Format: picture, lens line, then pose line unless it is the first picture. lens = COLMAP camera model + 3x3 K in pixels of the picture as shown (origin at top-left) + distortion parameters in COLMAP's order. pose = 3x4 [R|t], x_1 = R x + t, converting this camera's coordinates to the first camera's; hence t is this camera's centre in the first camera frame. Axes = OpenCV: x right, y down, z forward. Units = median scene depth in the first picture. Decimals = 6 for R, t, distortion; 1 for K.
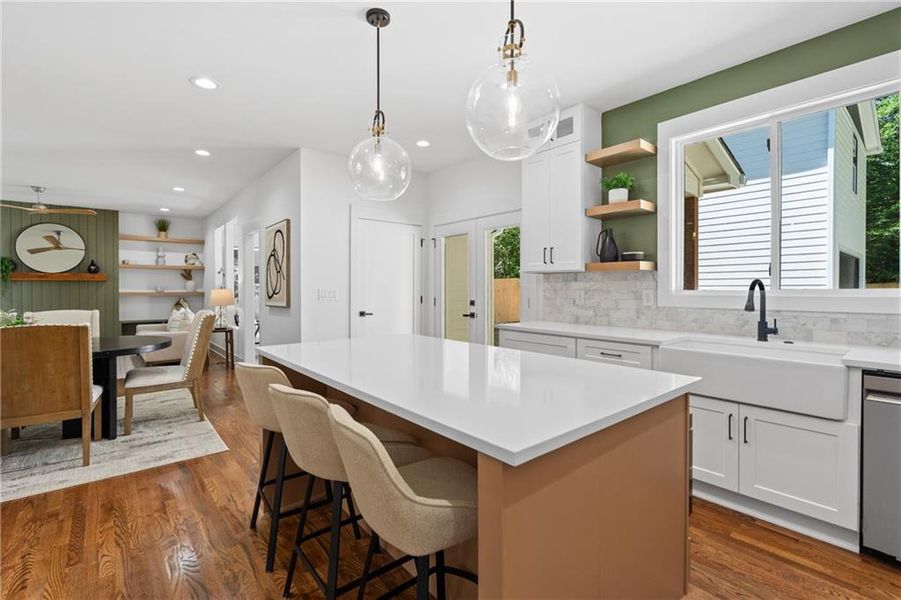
lens RADIAL K [[402.7, 0, 448.8], [0, 402.7, 290.9], [0, 0, 1]] dist [-0.004859, 0.001746]
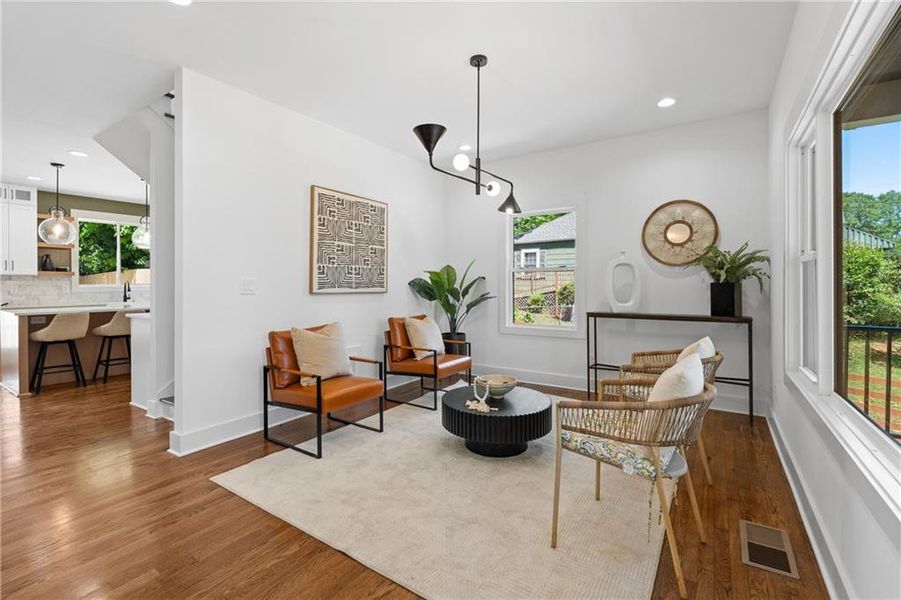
lens RADIAL K [[402.7, 0, 445.2], [0, 402.7, 284.7], [0, 0, 1]] dist [-0.004859, 0.001746]
pose [[-0.282062, 0.002434, 0.959393, -1.960349], [0.014416, 0.999895, 0.001701, 0.020126], [-0.959288, 0.014311, -0.282068, -0.306843]]
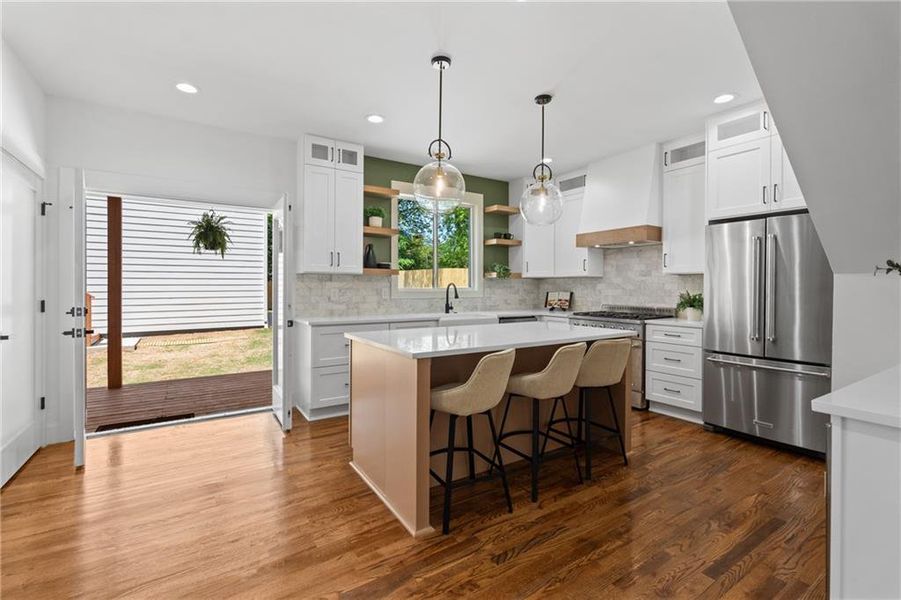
lens RADIAL K [[402.7, 0, 445.0], [0, 402.7, 287.3], [0, 0, 1]] dist [-0.004859, 0.001746]
pose [[0.122739, 0.002047, 0.992437, -0.894172], [0.005301, 0.999982, -0.002718, -0.000569], [-0.992425, 0.005594, 0.122726, 0.550378]]
